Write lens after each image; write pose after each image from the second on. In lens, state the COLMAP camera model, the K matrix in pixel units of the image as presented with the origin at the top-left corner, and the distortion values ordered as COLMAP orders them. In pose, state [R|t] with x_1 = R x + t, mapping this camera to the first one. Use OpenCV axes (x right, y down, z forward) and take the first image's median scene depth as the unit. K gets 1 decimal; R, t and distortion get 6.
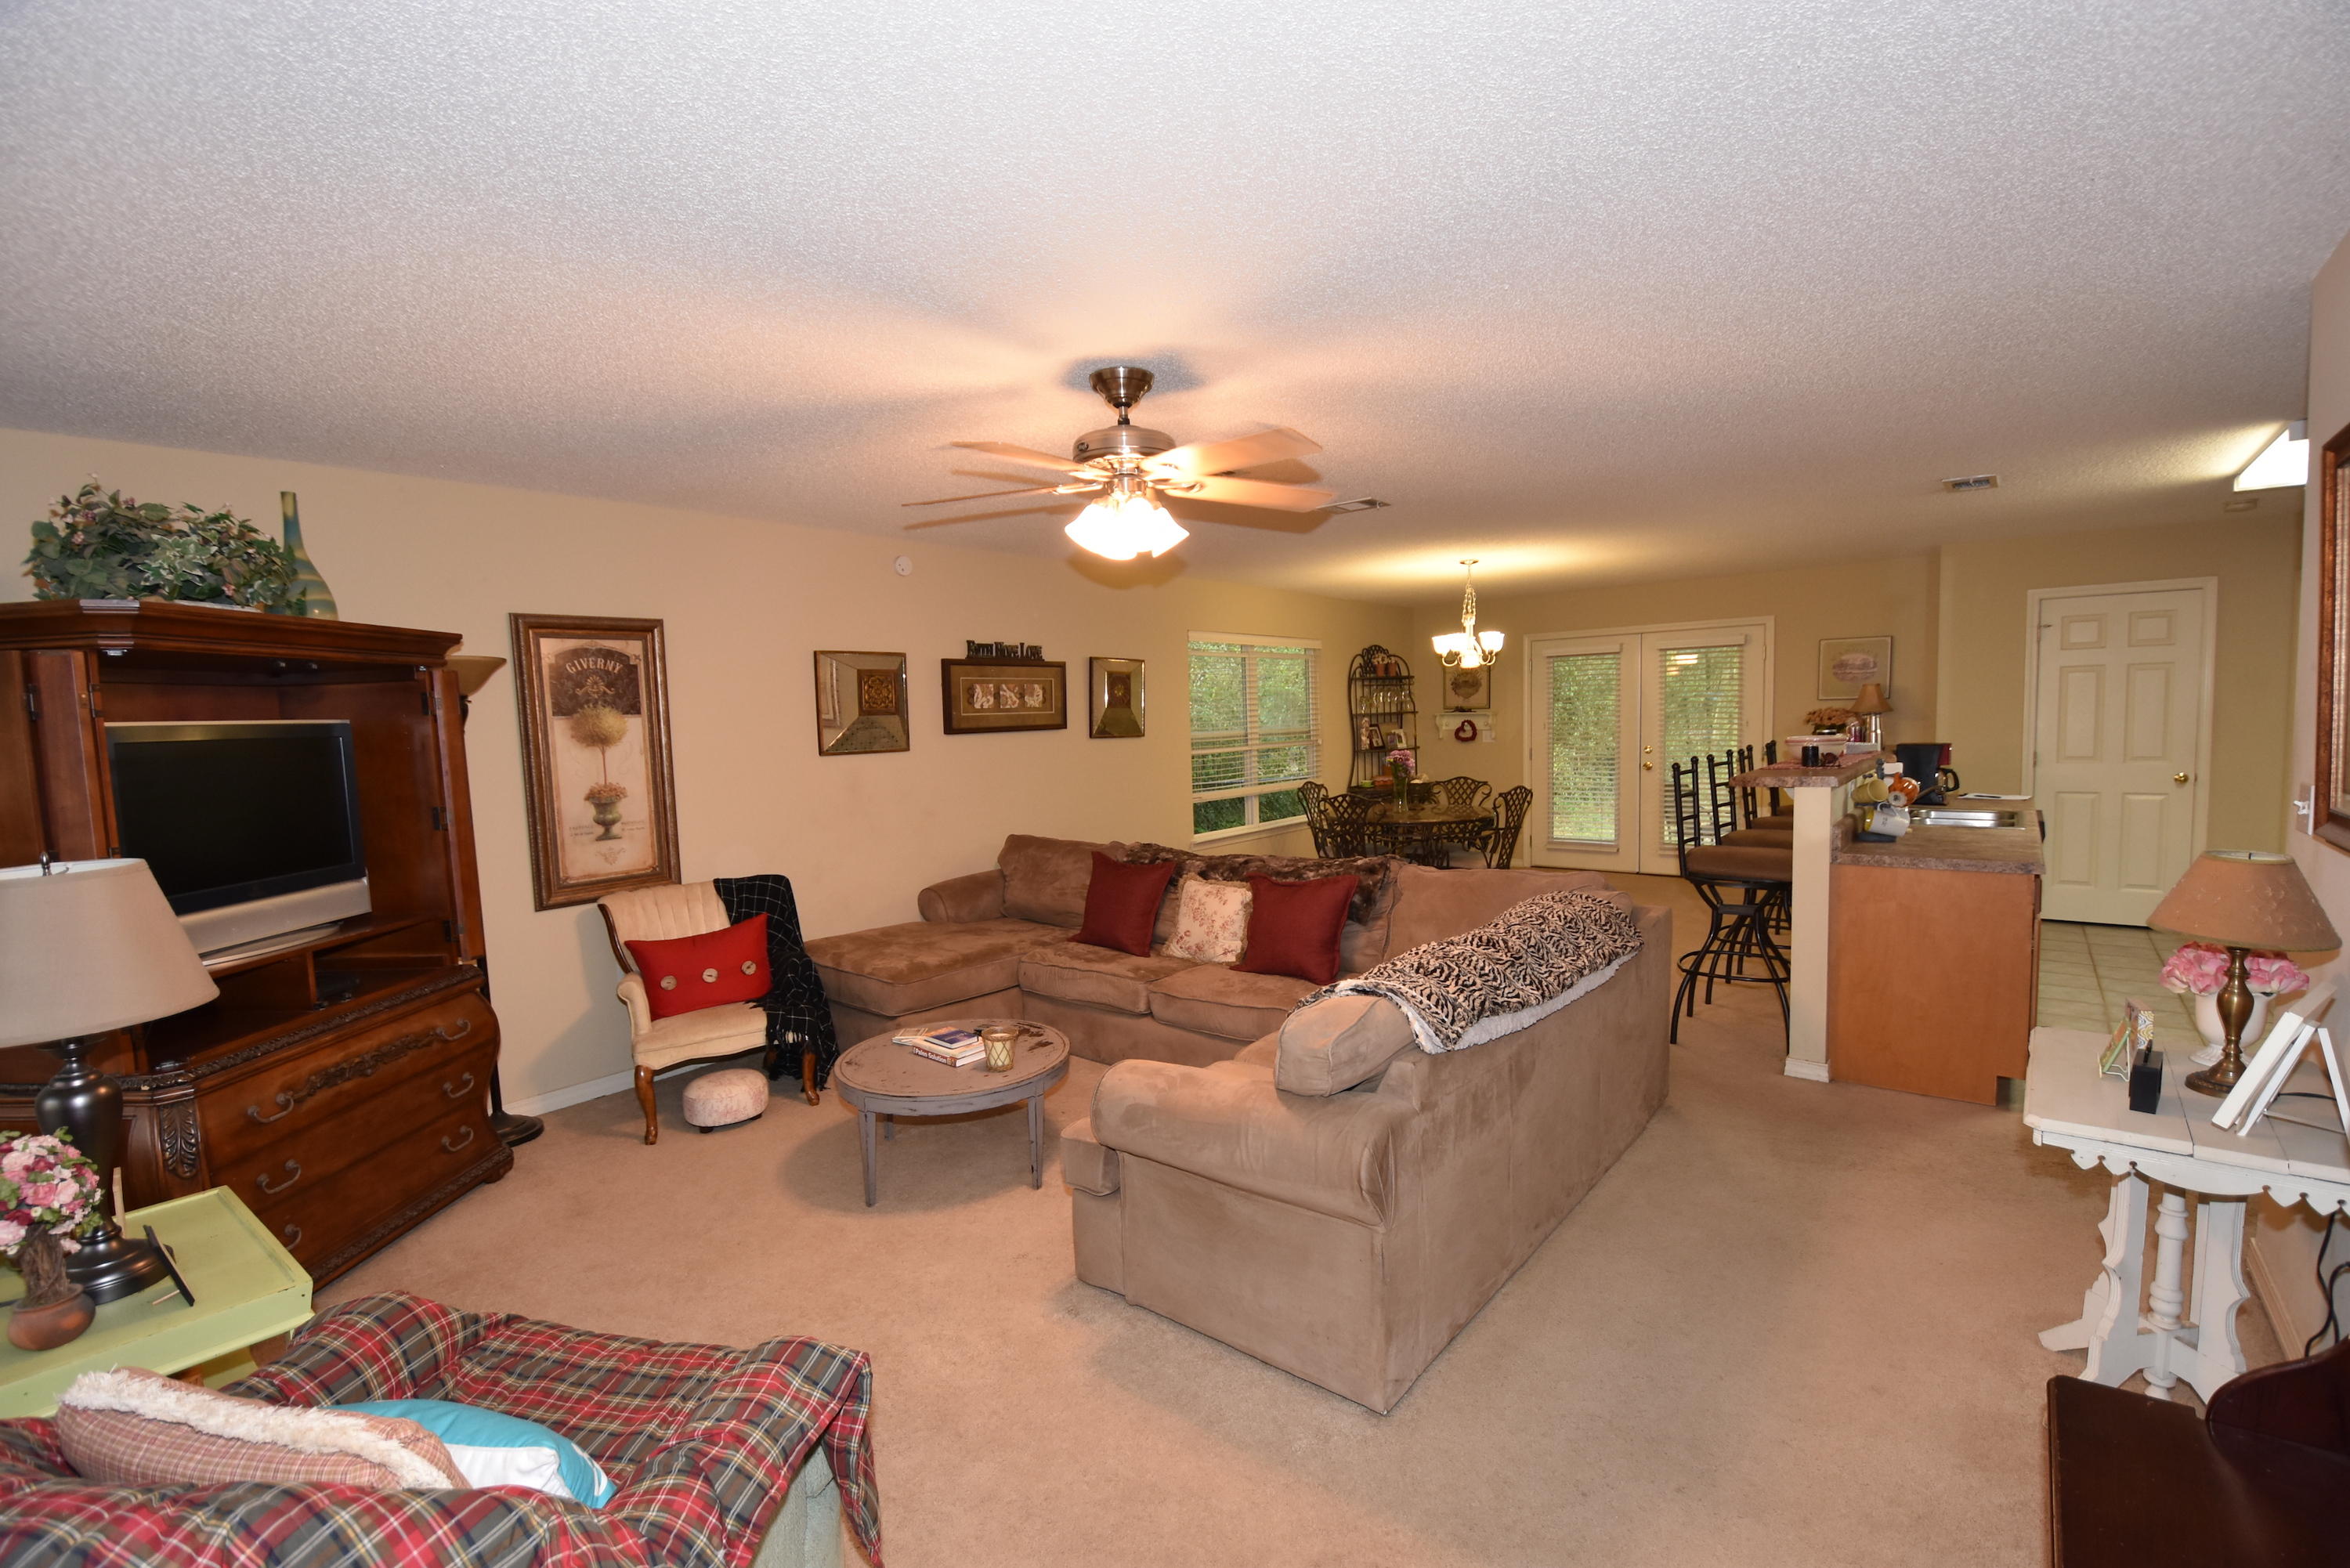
lens RADIAL K [[1057.0, 0, 1159.4], [0, 1057.0, 803.2], [0, 0, 1]] dist [0.003948, 0.000147]
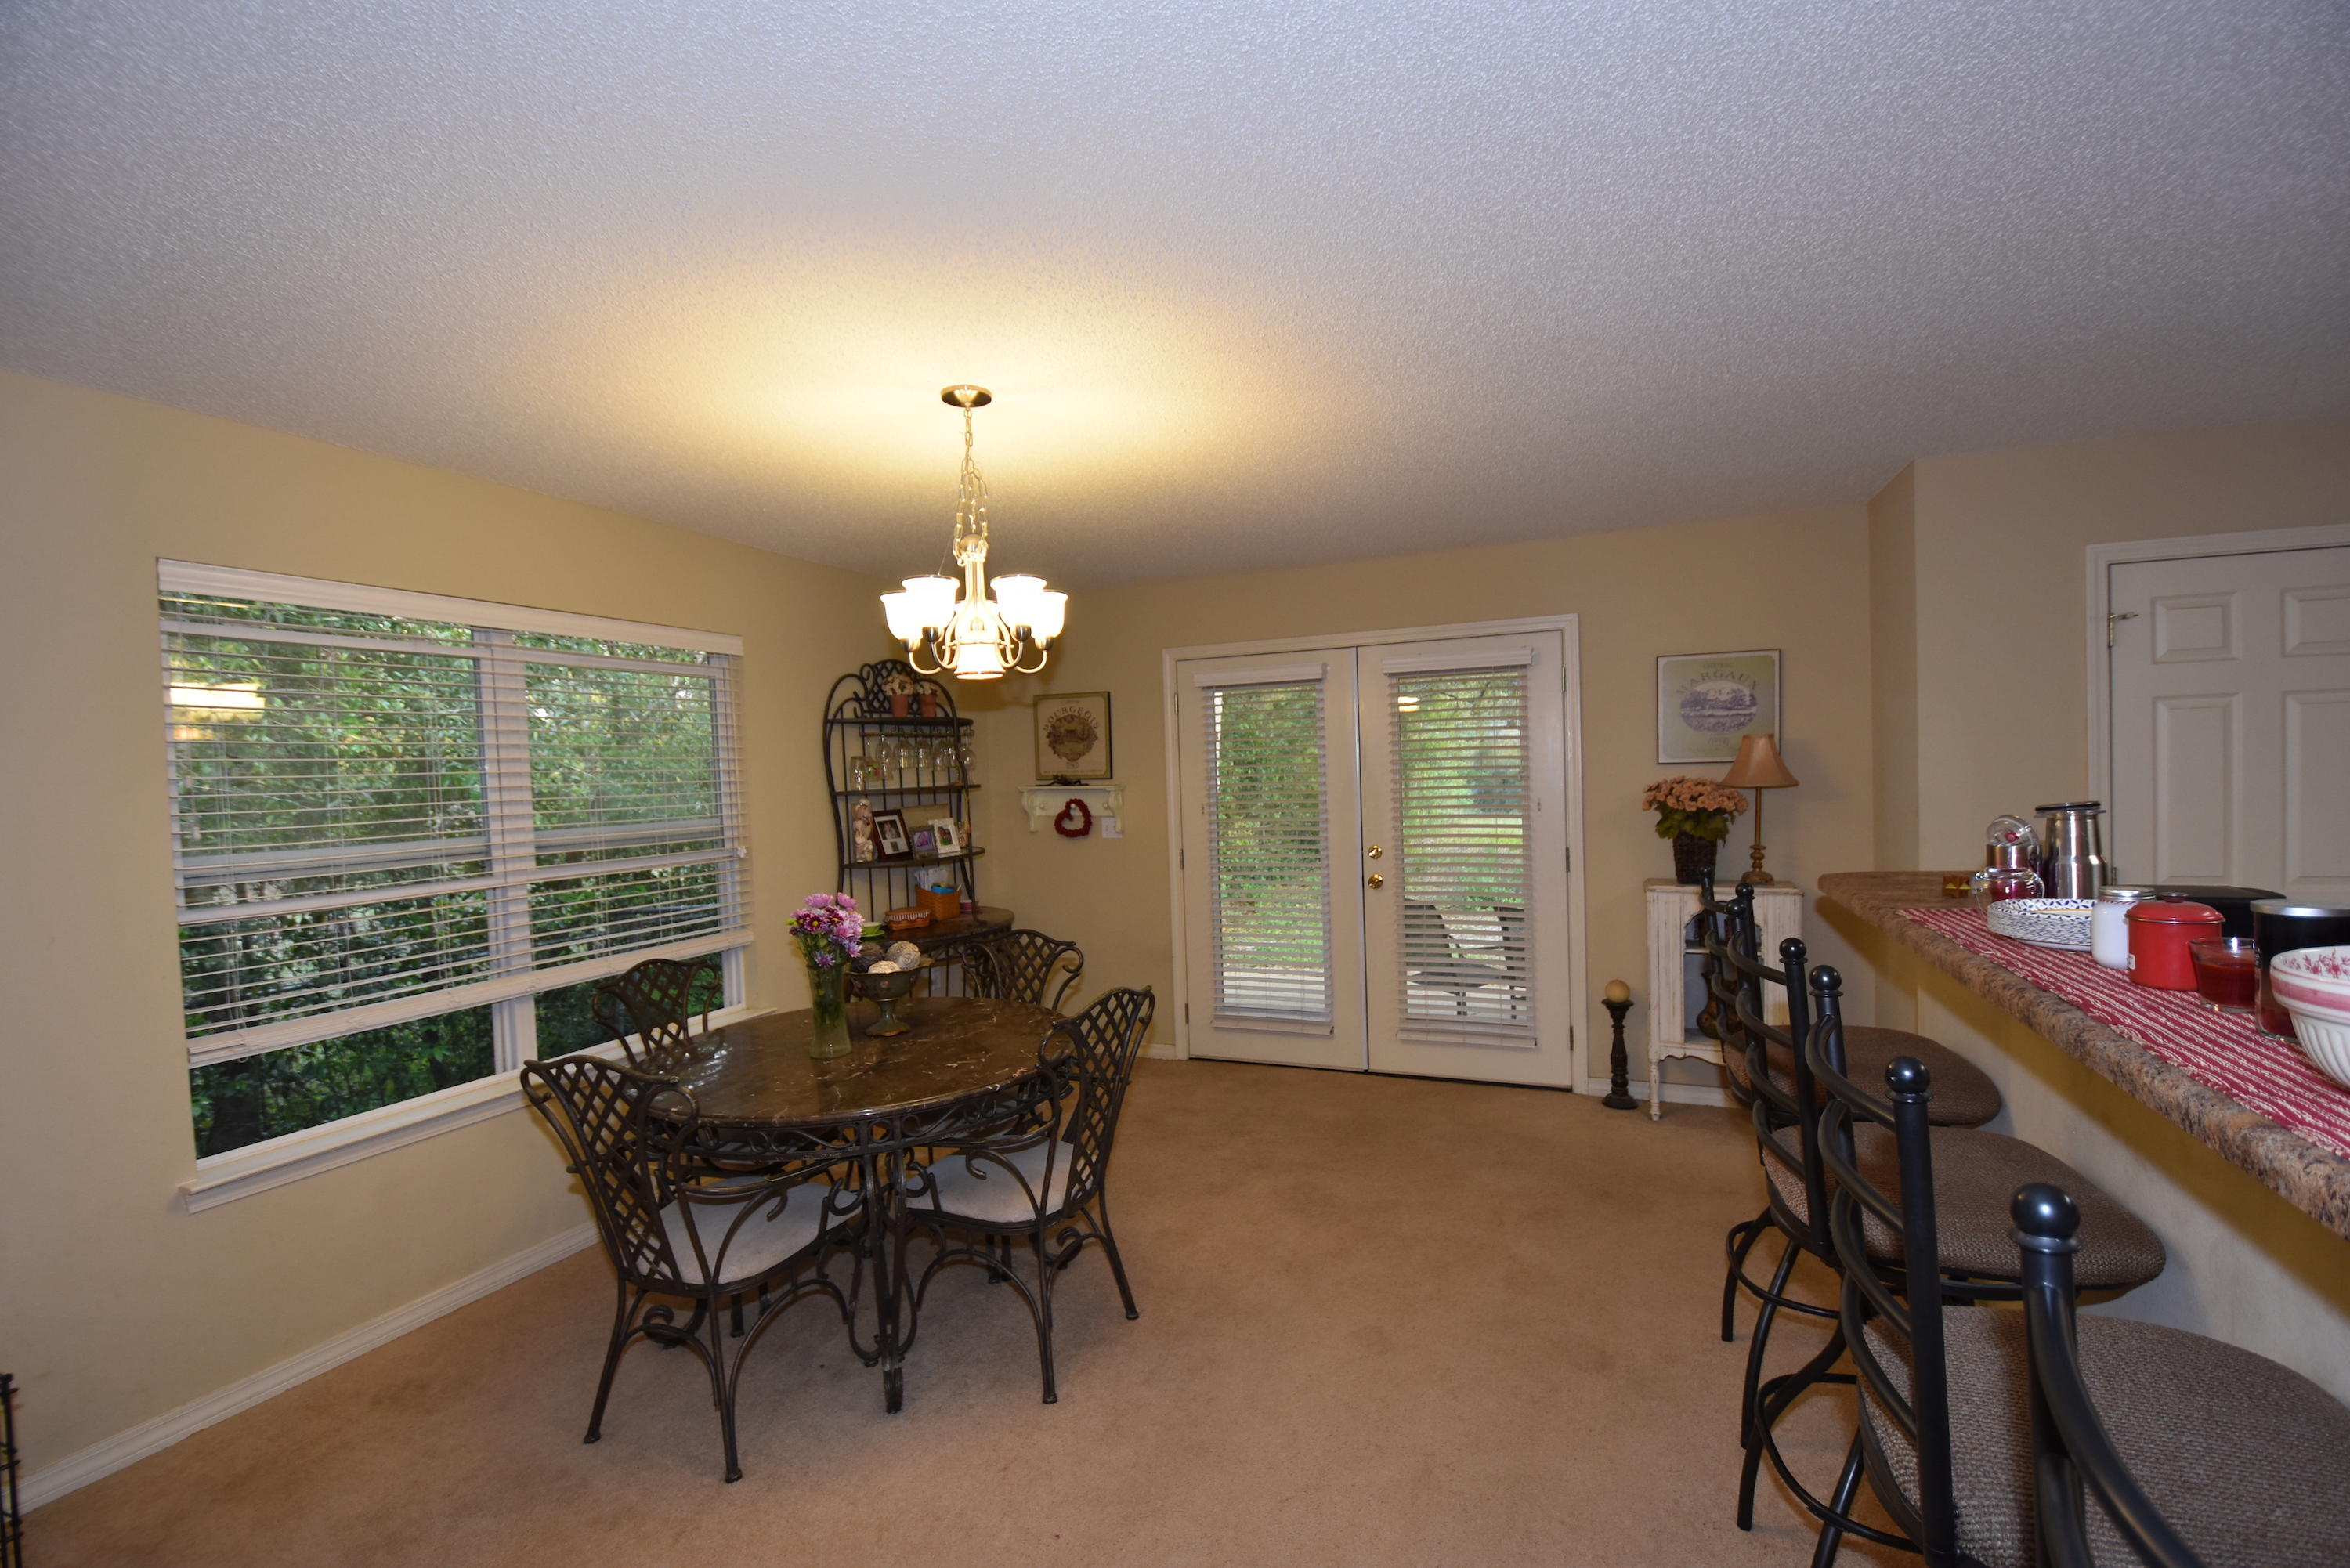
lens RADIAL K [[1057.0, 0, 1179.6], [0, 1057.0, 786.5], [0, 0, 1]] dist [0.003948, 0.000147]
pose [[0.956059, -0.006003, 0.293113, 0.193272], [0.028308, 0.997009, -0.071914, -0.046674], [-0.291805, 0.077051, 0.953369, 0.481393]]
